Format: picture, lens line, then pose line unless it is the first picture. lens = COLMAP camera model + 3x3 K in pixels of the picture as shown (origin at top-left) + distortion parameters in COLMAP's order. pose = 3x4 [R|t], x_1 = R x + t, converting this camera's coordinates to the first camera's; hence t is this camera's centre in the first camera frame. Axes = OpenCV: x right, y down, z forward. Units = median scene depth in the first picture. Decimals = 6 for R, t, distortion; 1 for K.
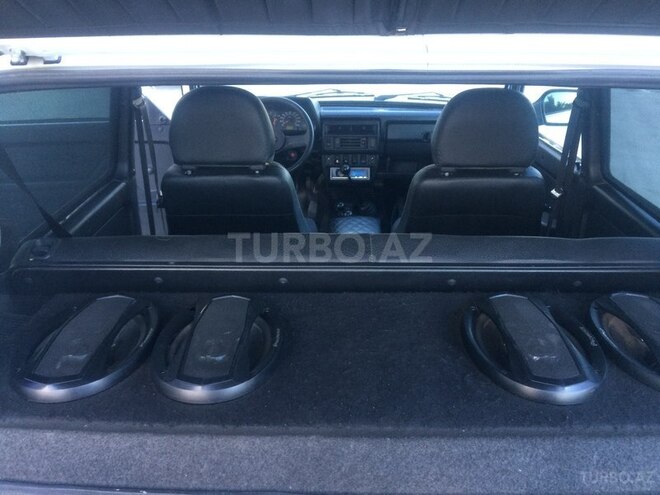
lens RADIAL K [[570.0, 0, 330.0], [0, 570.0, 247.5], [0, 0, 1]] dist [0.094230, -0.130827]
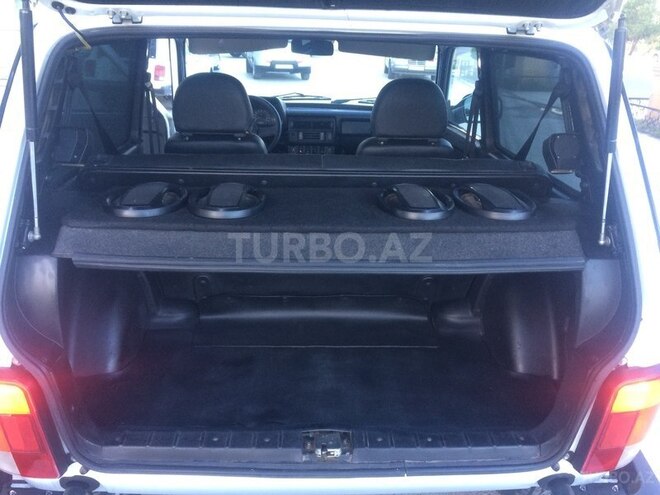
lens RADIAL K [[570.0, 0, 330.0], [0, 570.0, 247.5], [0, 0, 1]] dist [0.094230, -0.130827]
pose [[0.997989, 0.001952, 0.063357, -0.002195], [0.001715, 0.998329, -0.057769, 0.193384], [-0.063364, 0.057761, 0.996318, -0.311689]]
